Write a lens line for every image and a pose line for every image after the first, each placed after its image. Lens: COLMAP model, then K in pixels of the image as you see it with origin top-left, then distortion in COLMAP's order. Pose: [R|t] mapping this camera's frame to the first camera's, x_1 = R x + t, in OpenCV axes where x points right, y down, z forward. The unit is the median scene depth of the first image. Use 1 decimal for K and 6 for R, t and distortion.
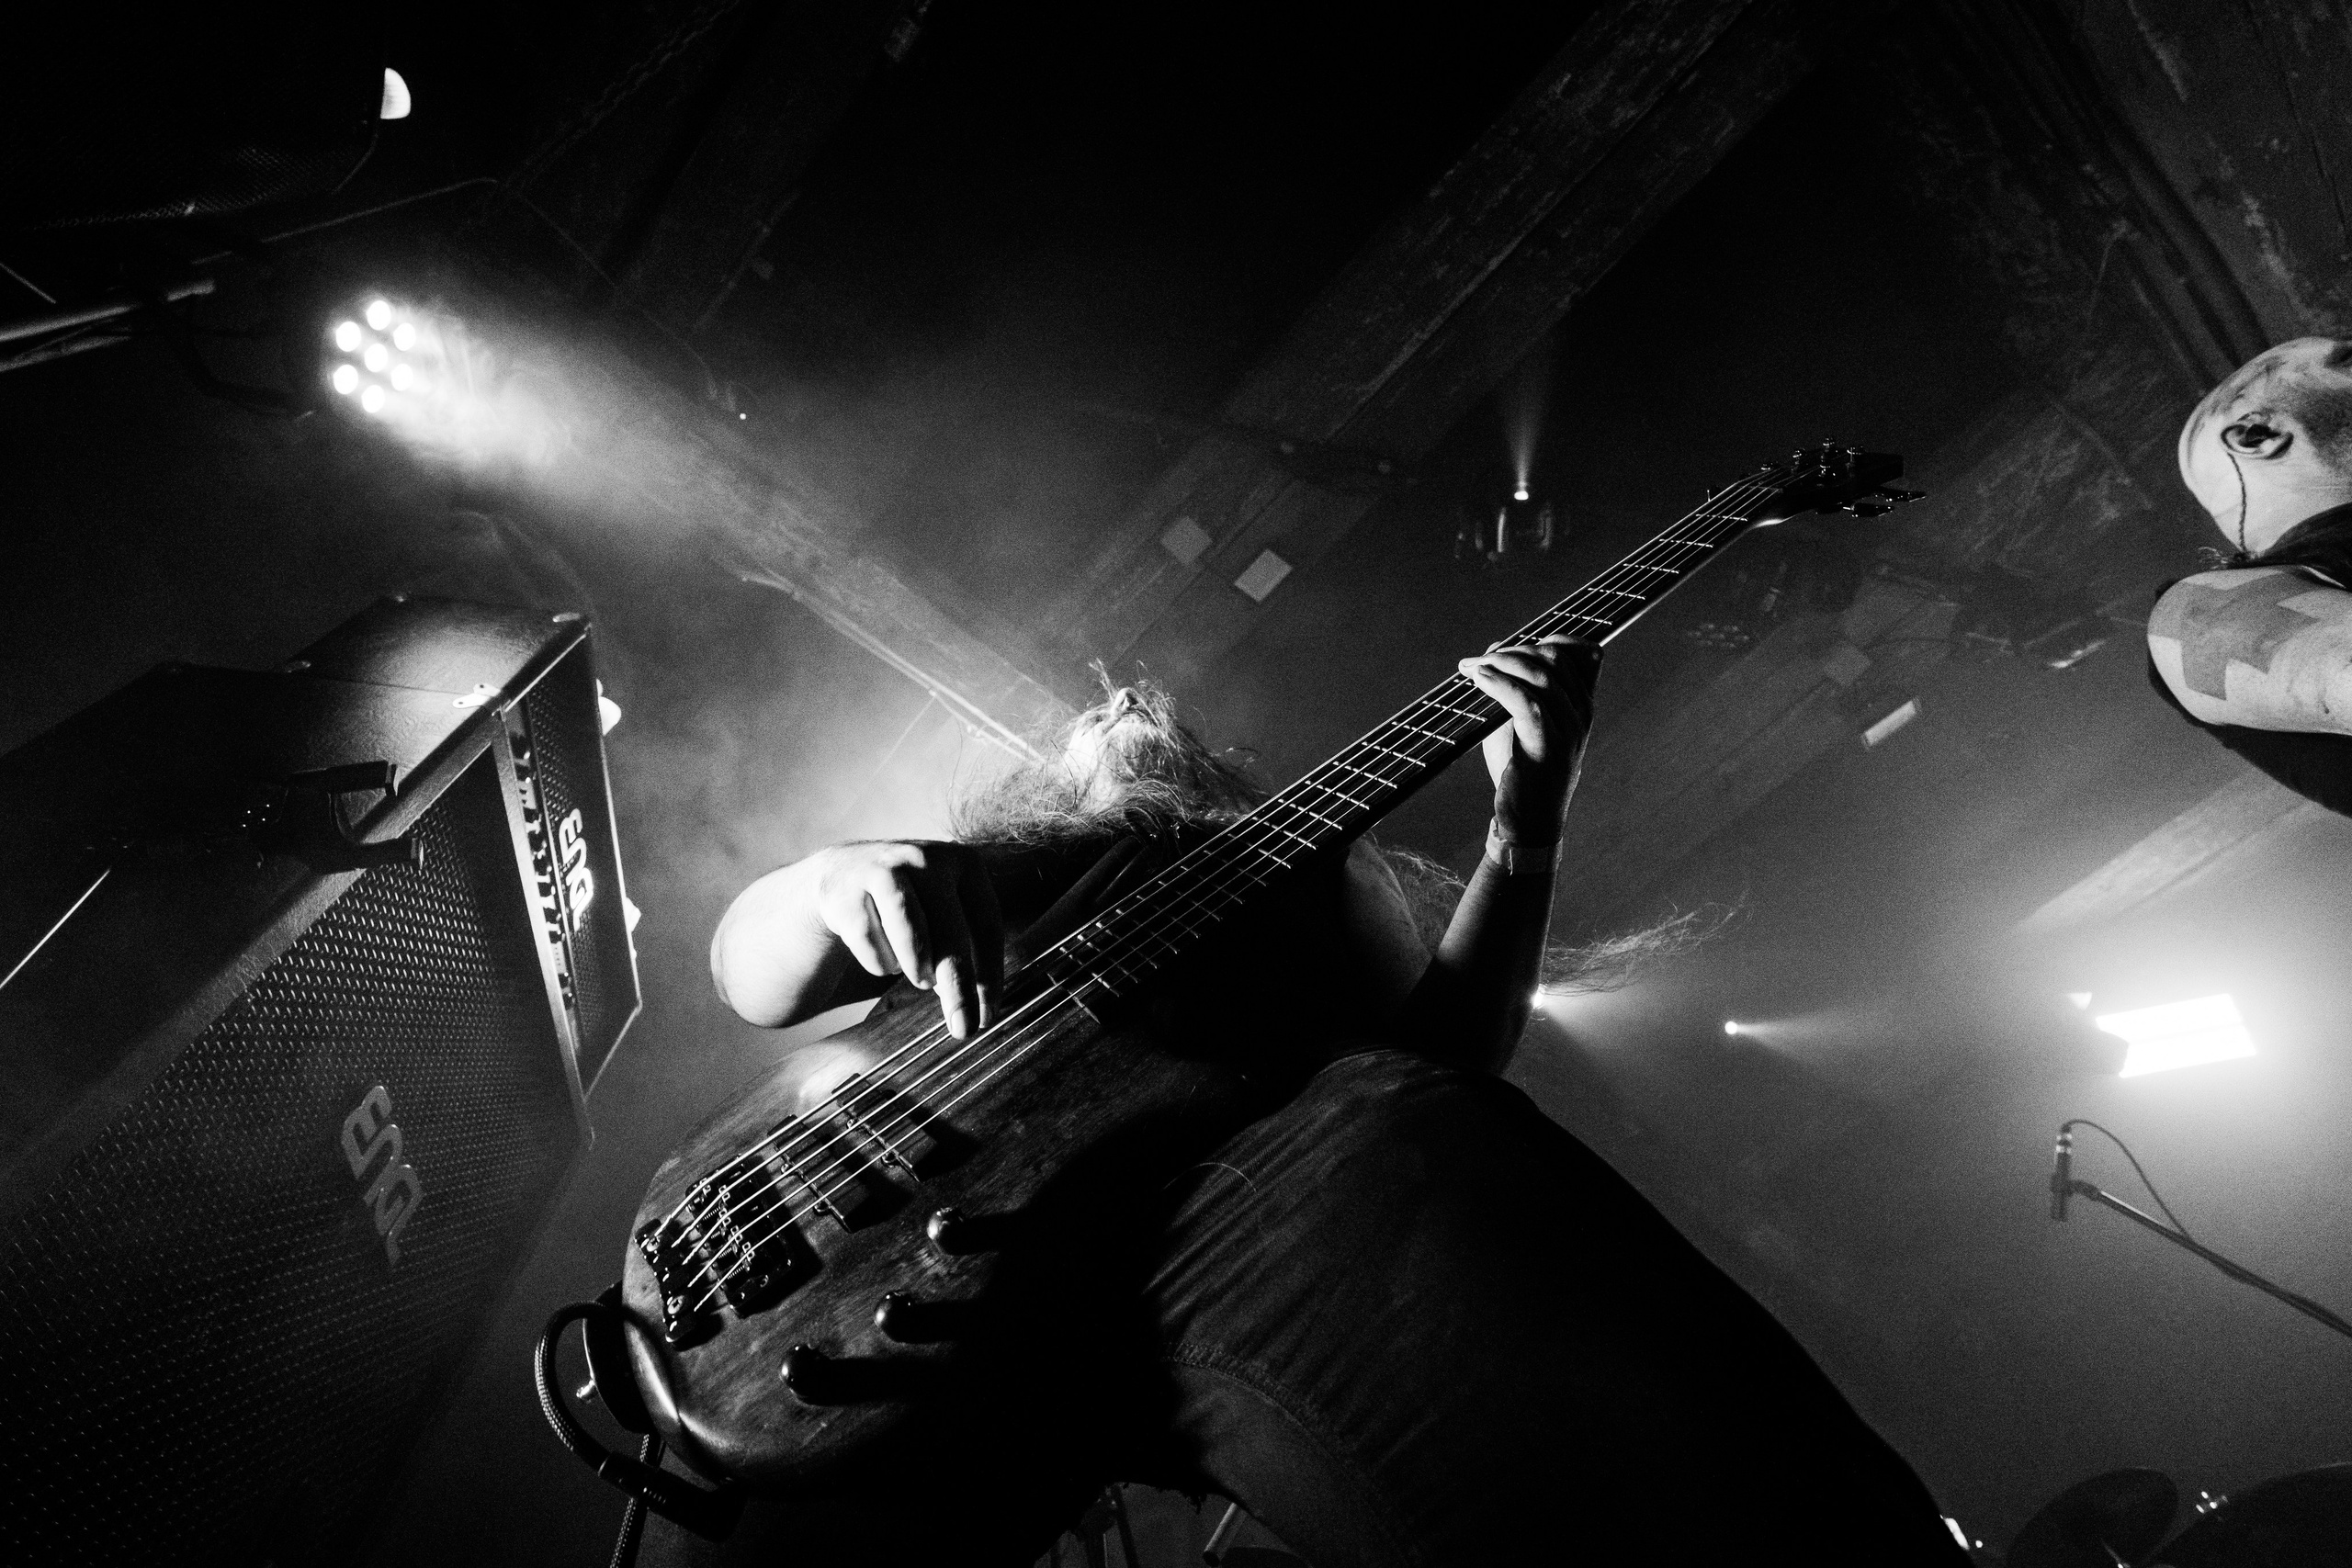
lens RADIAL K [[1219.7, 0, 1187.9], [0, 1219.7, 809.0], [0, 0, 1]] dist [-0.038013, 0.032591]
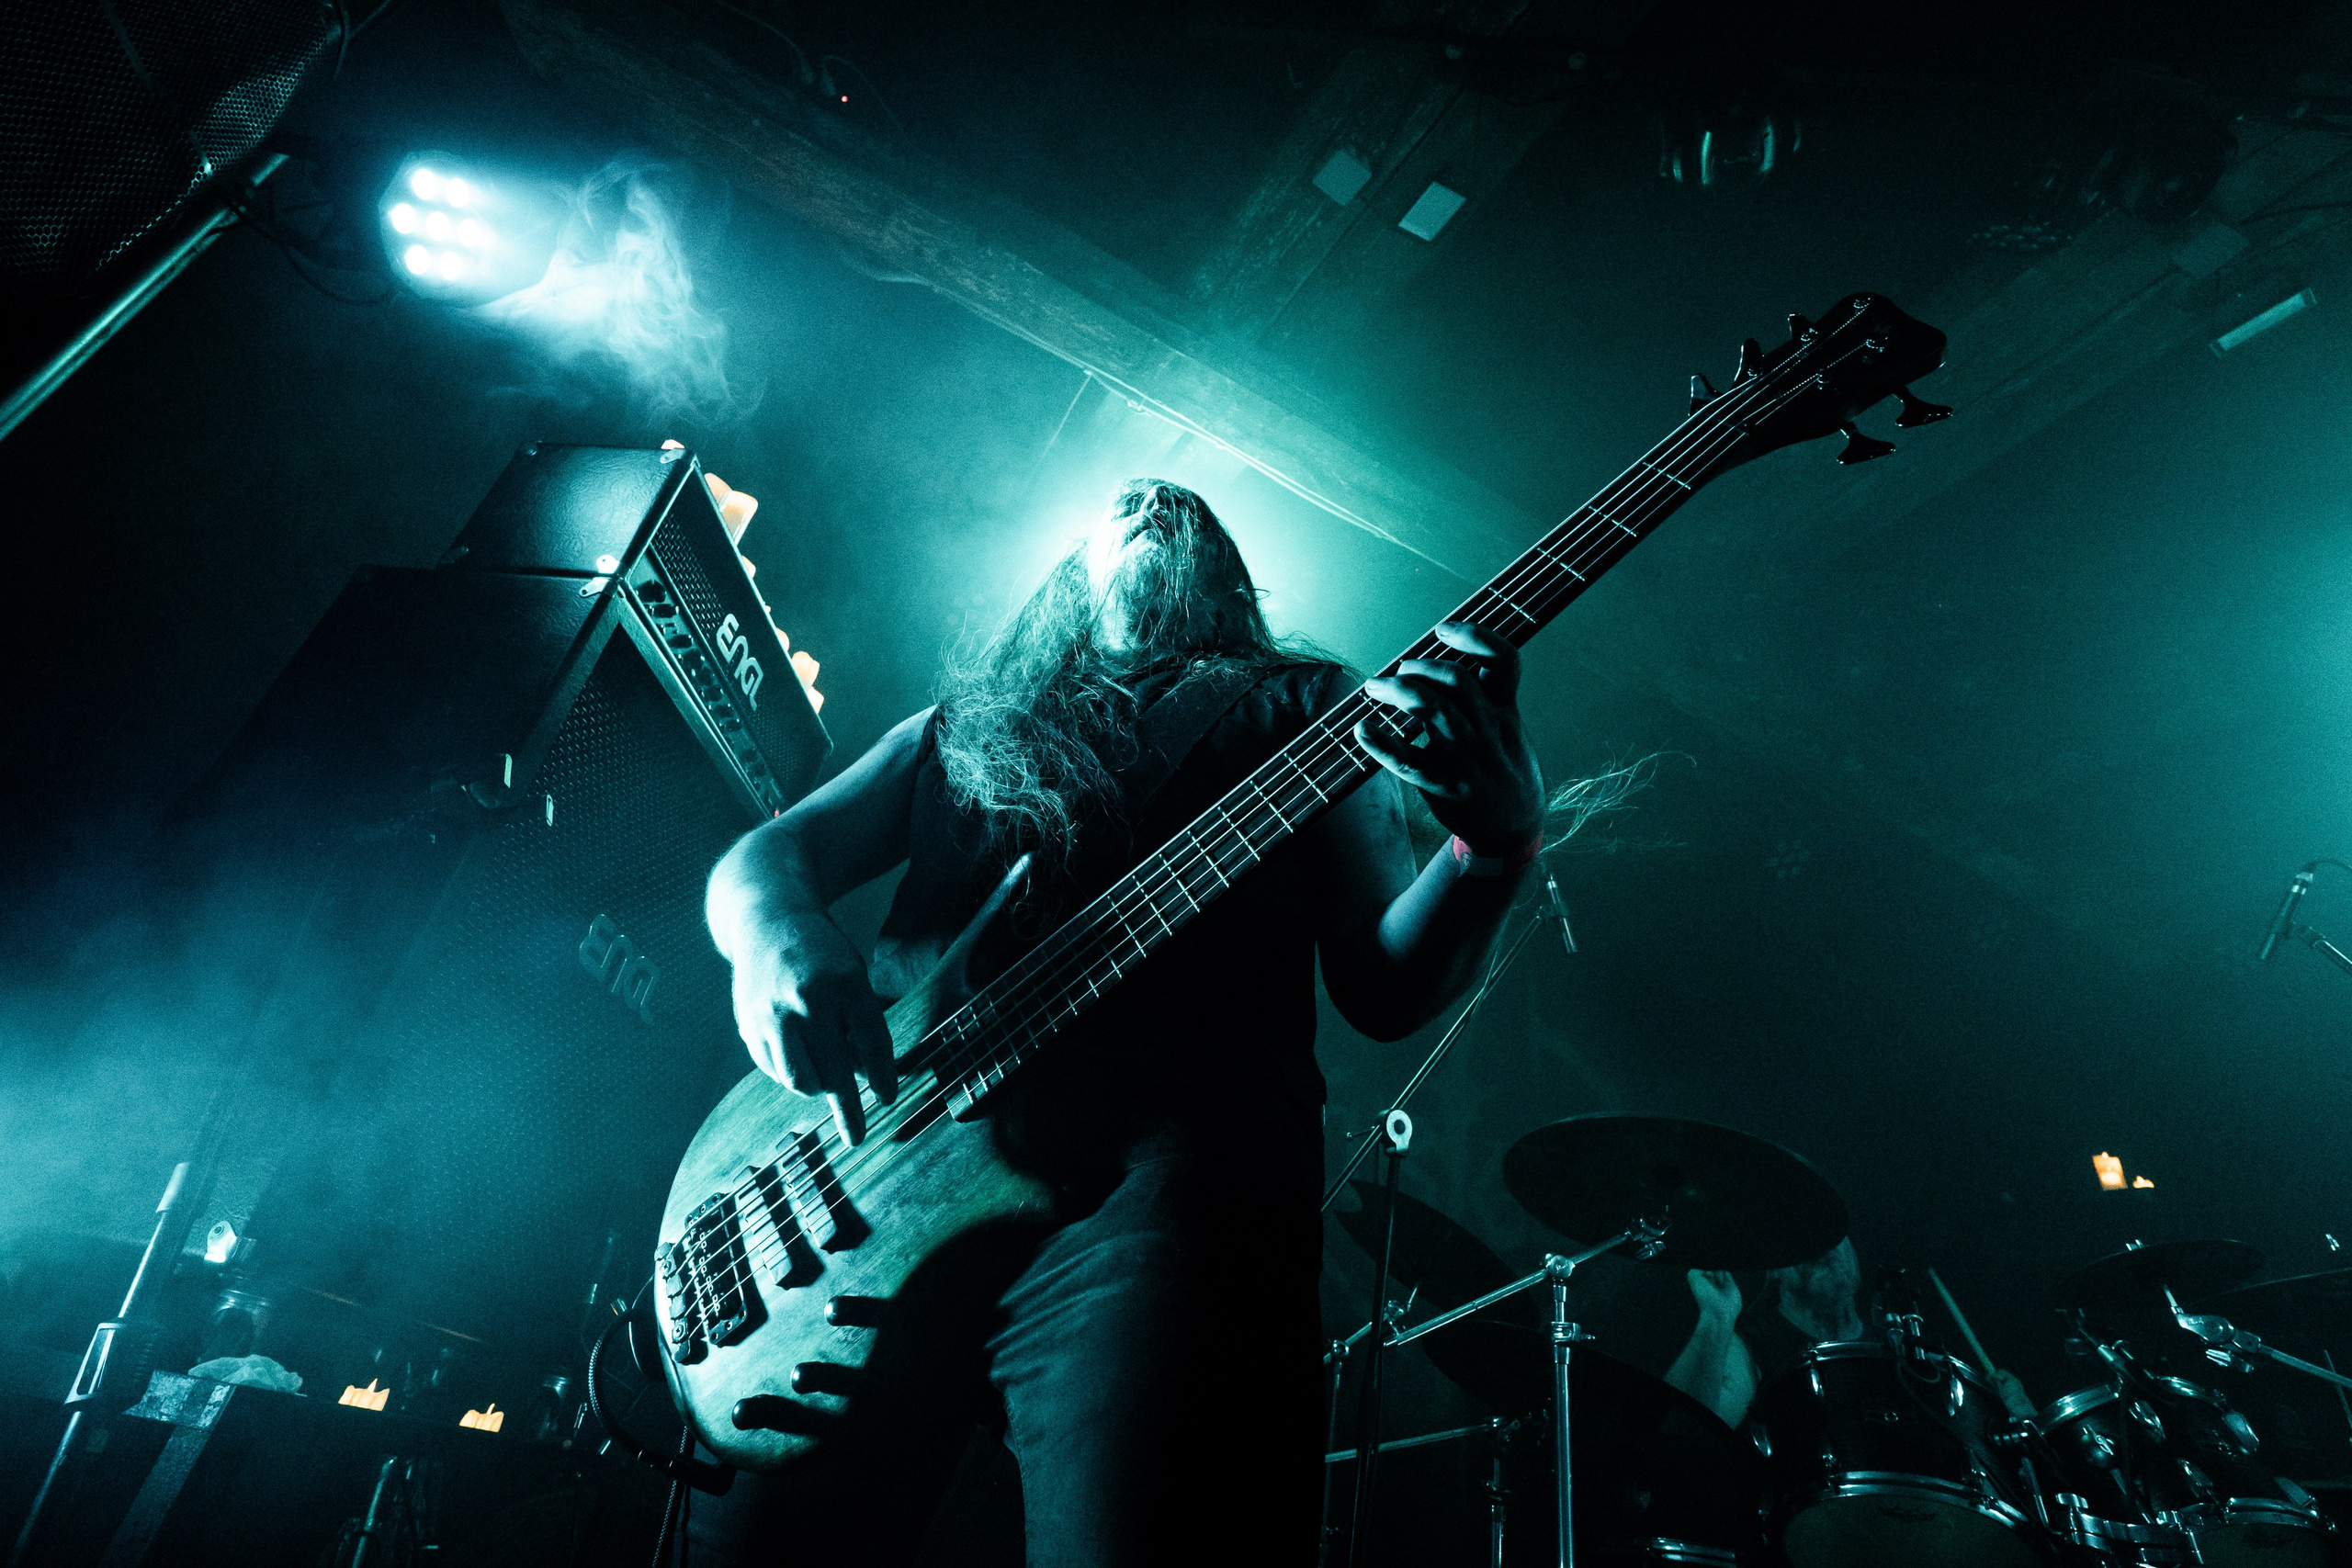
lens RADIAL K [[1219.7, 0, 1187.9], [0, 1219.7, 809.0], [0, 0, 1]] dist [-0.038013, 0.032591]
pose [[0.970949, 0.023292, -0.238151, 0.110367], [0.072605, 0.919655, 0.385957, -0.147952], [0.228007, -0.392036, 0.891247, 0.019546]]
